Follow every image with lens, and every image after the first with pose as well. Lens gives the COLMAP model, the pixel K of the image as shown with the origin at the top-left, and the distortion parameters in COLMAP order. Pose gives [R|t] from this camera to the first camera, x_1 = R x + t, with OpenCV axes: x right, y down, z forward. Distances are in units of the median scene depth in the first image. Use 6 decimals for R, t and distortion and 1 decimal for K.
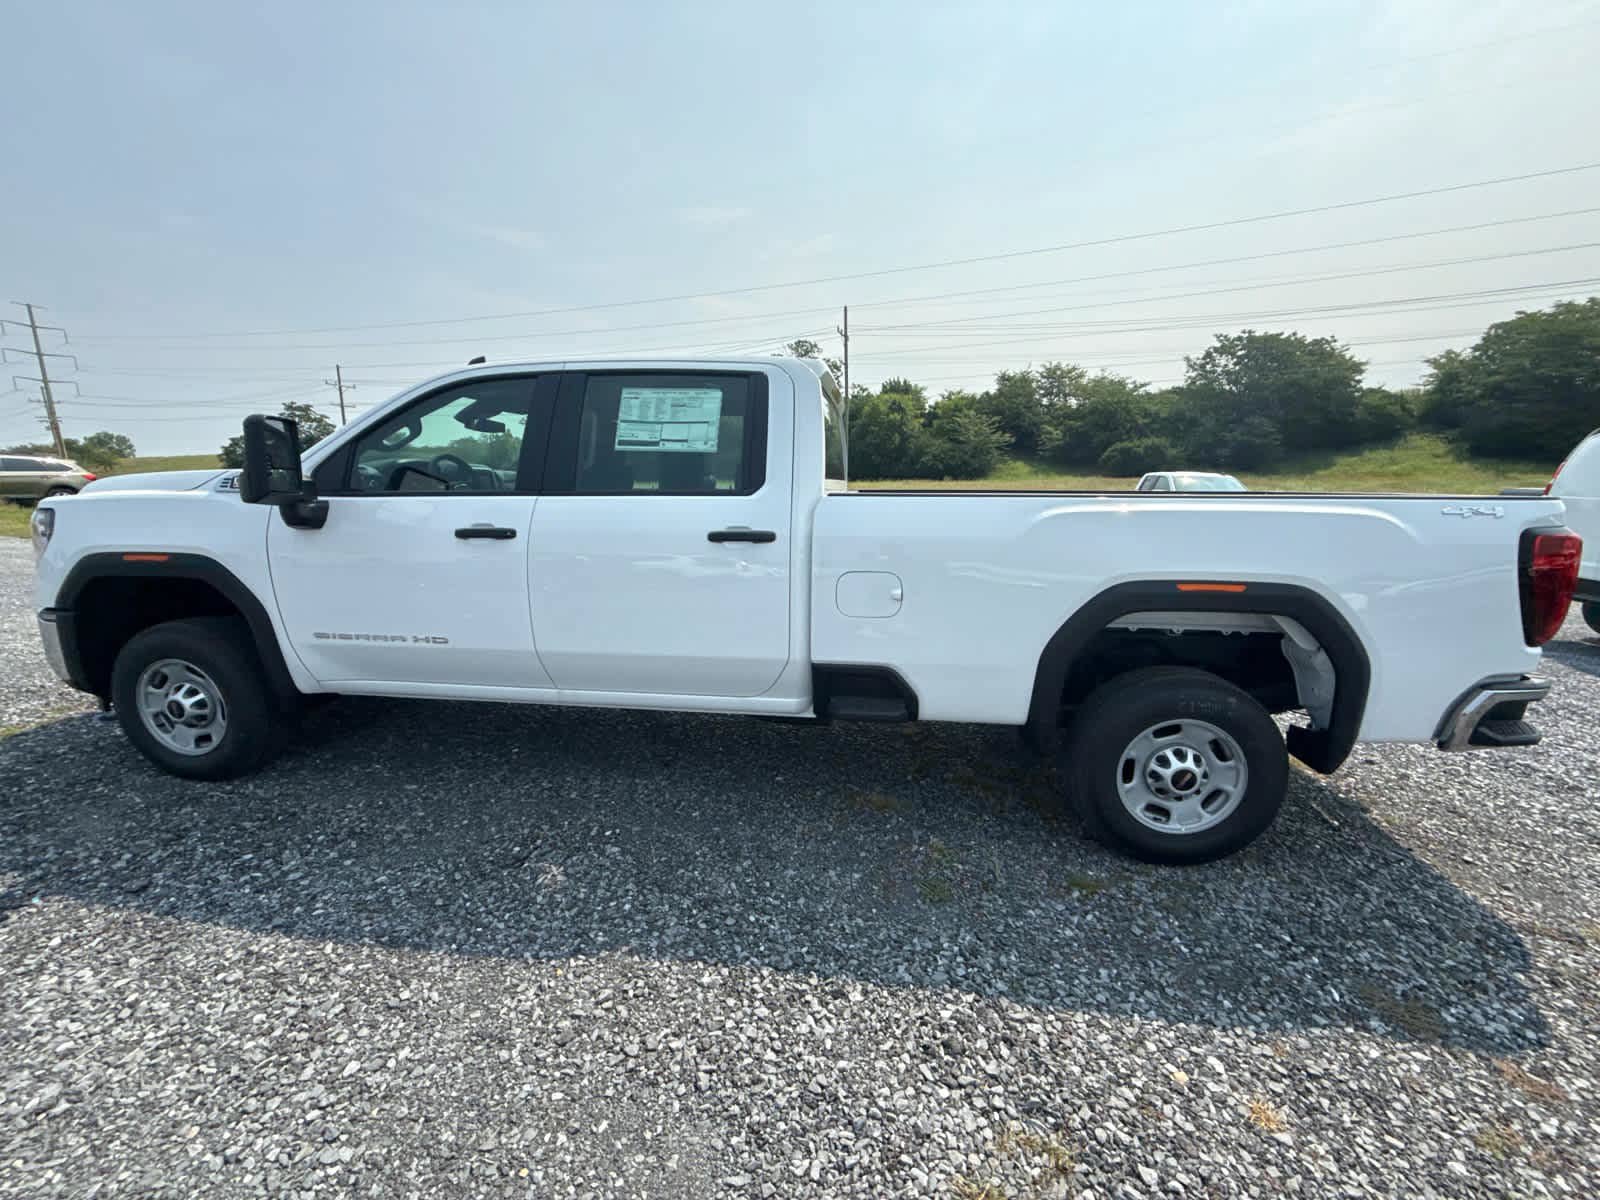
lens RADIAL K [[634.8, 0, 802.2], [0, 634.8, 599.0], [0, 0, 1]] dist [0.000663, -0.000048]
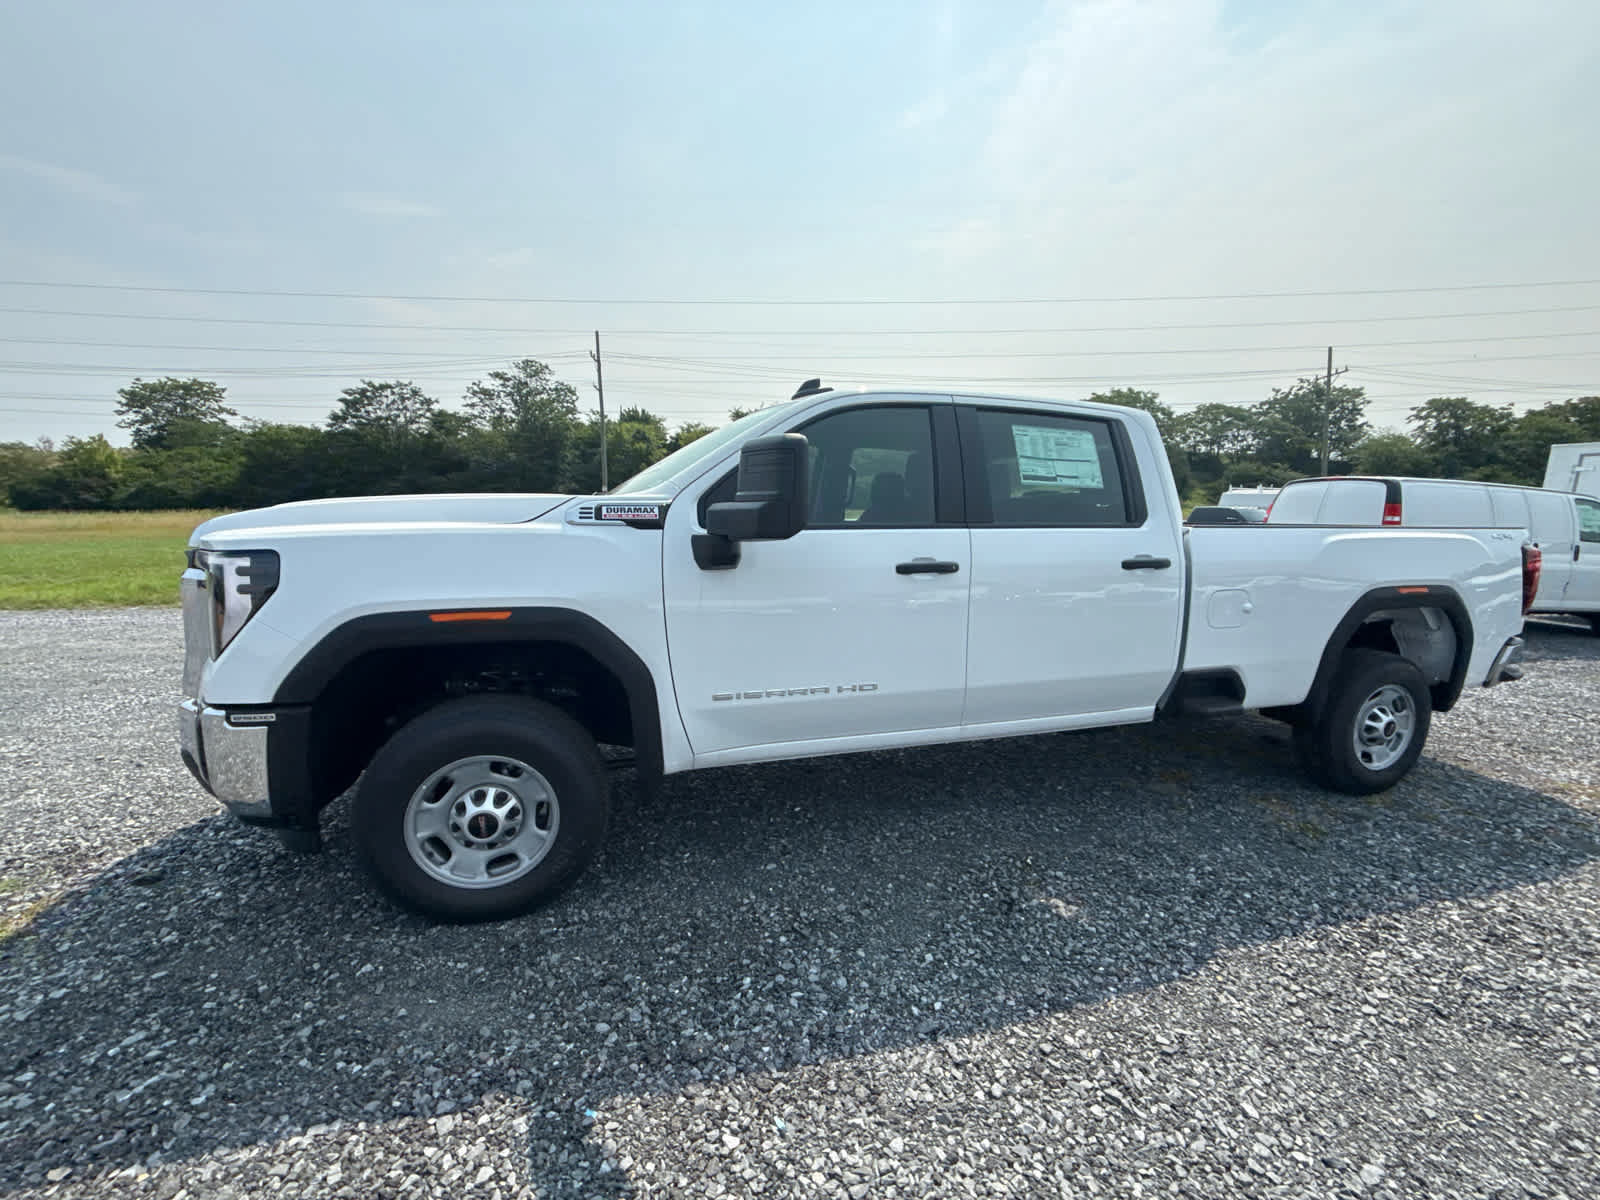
lens RADIAL K [[634.8, 0, 801.8], [0, 634.8, 600.5], [0, 0, 1]] dist [0.000663, -0.000048]
pose [[0.913821, -0.049279, 0.403115, -1.033286], [0.066616, 0.997355, -0.029089, -0.038909], [-0.400615, 0.053436, 0.914687, 0.205179]]
